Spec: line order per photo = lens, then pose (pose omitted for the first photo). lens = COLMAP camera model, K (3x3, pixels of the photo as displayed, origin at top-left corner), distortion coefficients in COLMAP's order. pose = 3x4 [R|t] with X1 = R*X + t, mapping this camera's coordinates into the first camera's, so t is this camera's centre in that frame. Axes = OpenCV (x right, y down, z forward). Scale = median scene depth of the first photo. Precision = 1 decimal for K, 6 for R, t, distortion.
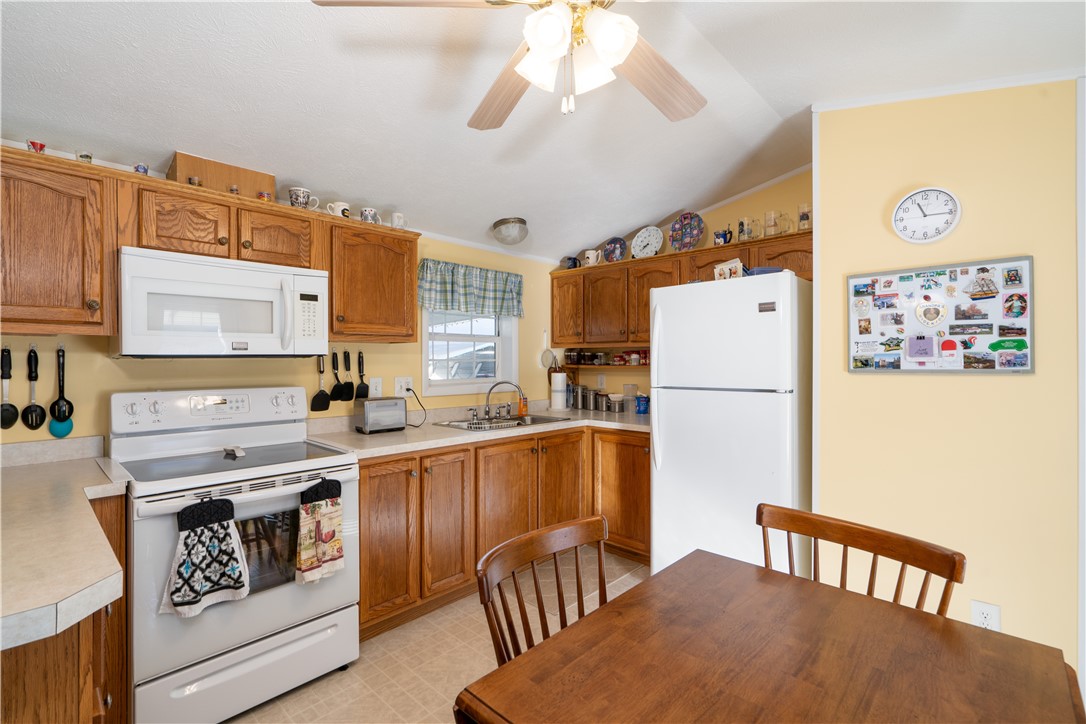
lens RADIAL K [[495.6, 0, 549.0], [0, 495.6, 360.2], [0, 0, 1]] dist [-0.005722, 0.004152]
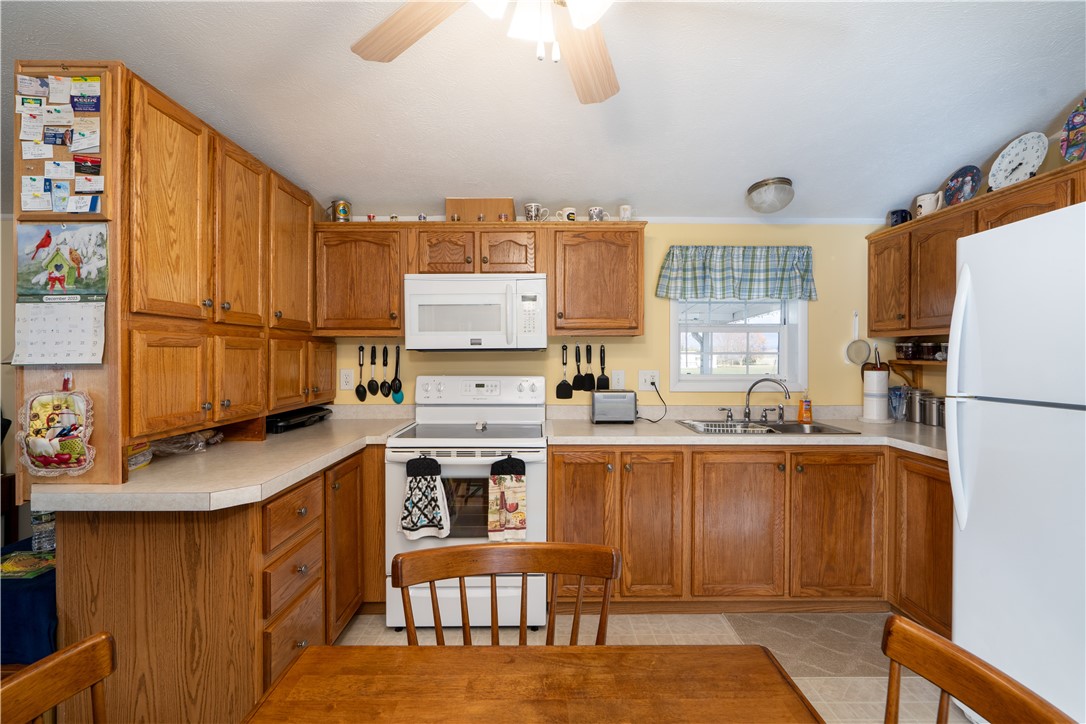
lens RADIAL K [[495.6, 0, 544.6], [0, 495.6, 361.1], [0, 0, 1]] dist [-0.005722, 0.004152]
pose [[0.689901, 0.011609, -0.723811, 0.360861], [-0.000859, 0.999884, 0.015218, 0.000966], [0.723904, -0.009877, 0.689831, 0.225249]]
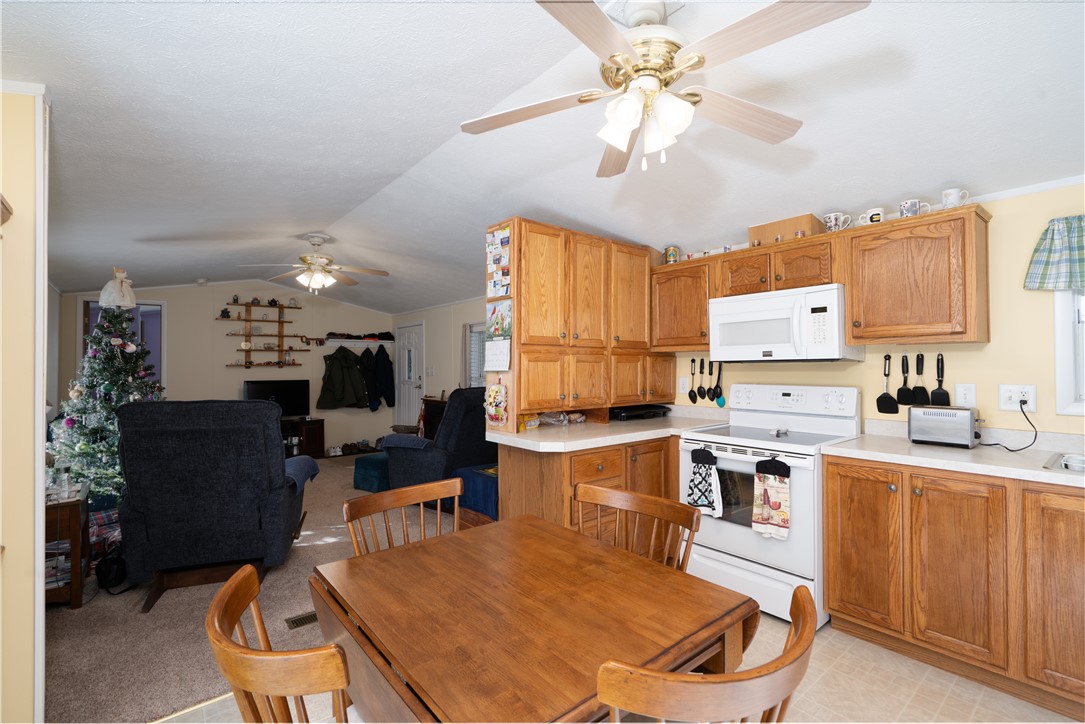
lens RADIAL K [[495.1, 0, 542.5], [0, 495.1, 359.9], [0, 0, 1]] dist [-0.005722, 0.004152]
pose [[-0.124037, -0.009341, -0.992234, 0.725785], [0.004382, 0.999941, -0.009962, -0.000334], [0.992268, -0.005583, -0.123989, 0.482669]]
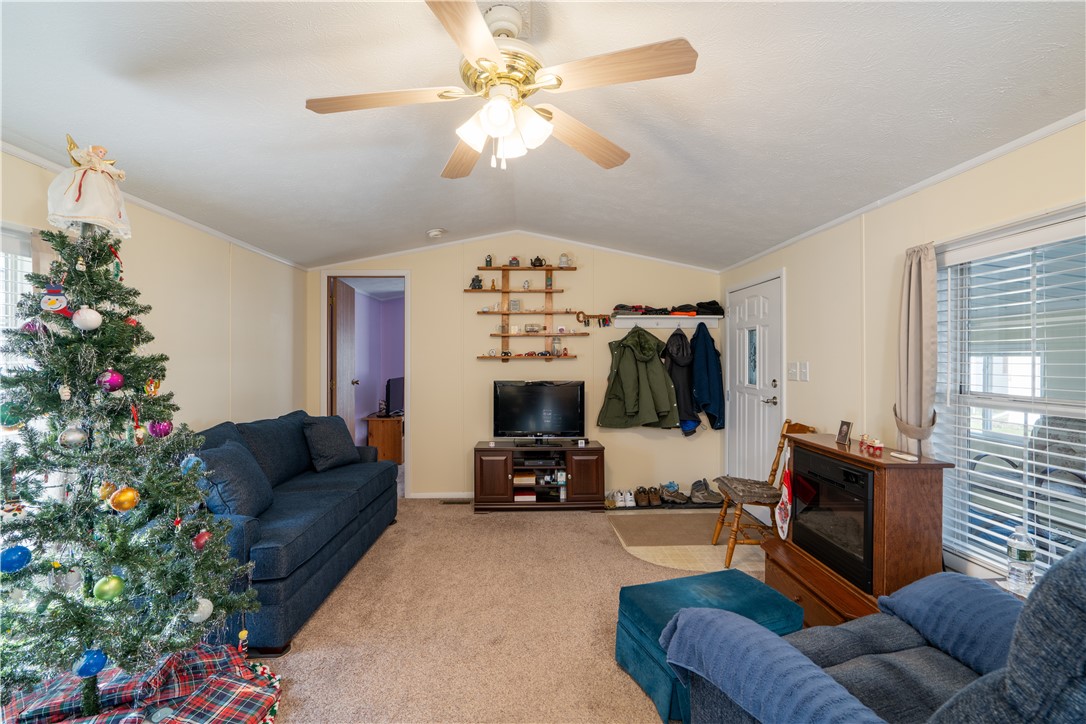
lens RADIAL K [[495.6, 0, 542.2], [0, 495.6, 359.2], [0, 0, 1]] dist [-0.005722, 0.004152]
pose [[-0.699153, 0.004495, -0.714958, -0.604578], [0.001149, 0.999986, 0.005163, -0.007039], [0.714971, 0.002788, -0.699148, -0.087134]]
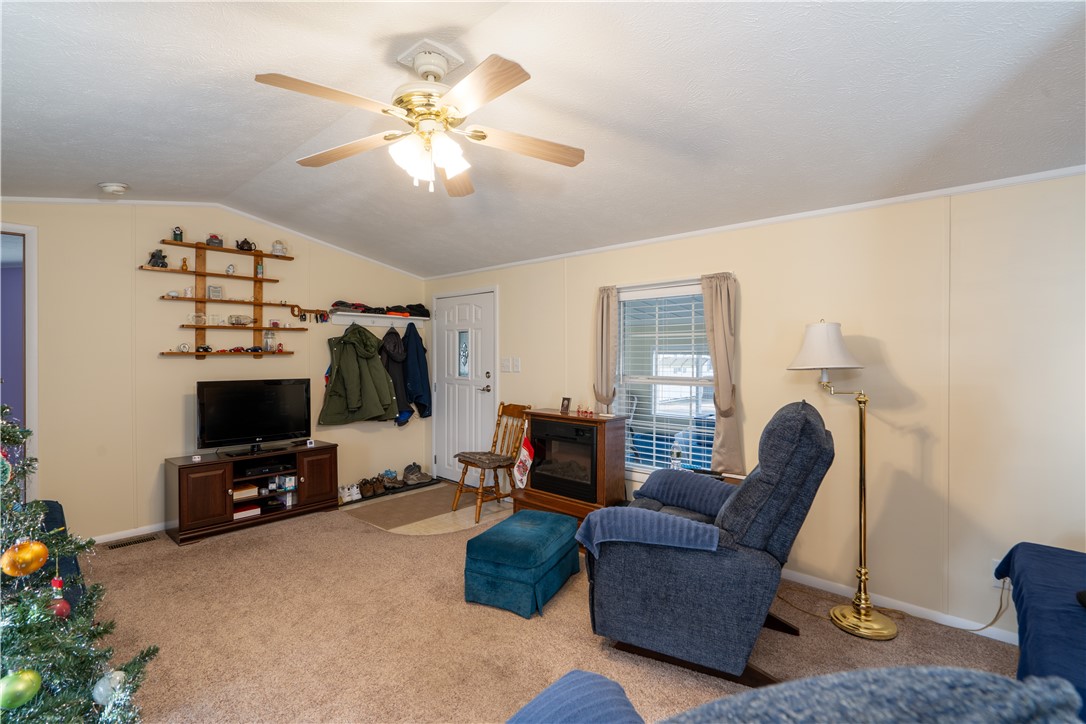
lens RADIAL K [[495.6, 0, 554.6], [0, 495.6, 356.5], [0, 0, 1]] dist [-0.005722, 0.004152]
pose [[0.034695, 0.005130, -0.999385, -0.234993], [-0.003856, 0.999980, 0.004999, -0.006998], [0.999391, 0.003680, 0.034714, -0.455816]]
